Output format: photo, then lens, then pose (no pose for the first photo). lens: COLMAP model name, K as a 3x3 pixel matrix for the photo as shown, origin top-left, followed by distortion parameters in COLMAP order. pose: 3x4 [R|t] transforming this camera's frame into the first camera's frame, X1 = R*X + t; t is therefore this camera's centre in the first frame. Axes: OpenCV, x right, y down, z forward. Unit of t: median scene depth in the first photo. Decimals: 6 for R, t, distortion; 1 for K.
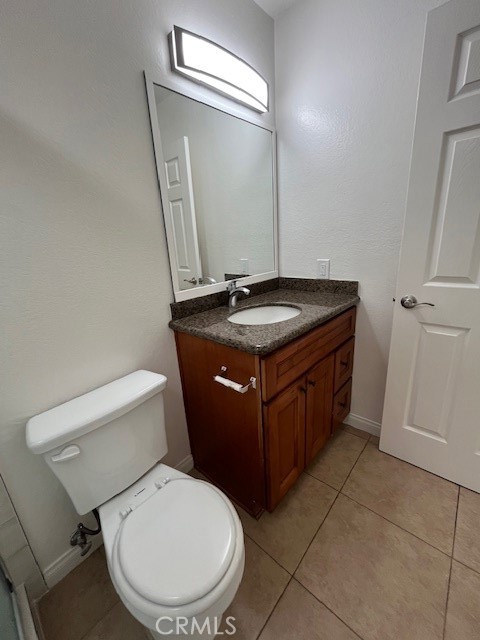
lens RADIAL K [[261.7, 0, 240.0], [0, 261.7, 320.0], [0, 0, 1]] dist [-0.001894, -0.000312]
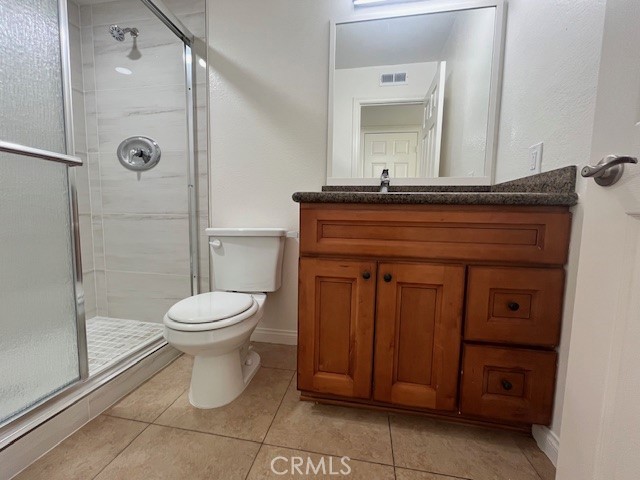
lens RADIAL K [[261.7, 0, 320.0], [0, 261.7, 240.0], [0, 0, 1]] dist [-0.001894, -0.000312]
pose [[0.523597, 0.143484, -0.839797, 0.802031], [-0.296788, 0.954692, -0.021927, 0.211030], [0.798601, 0.260722, 0.542458, 0.390168]]
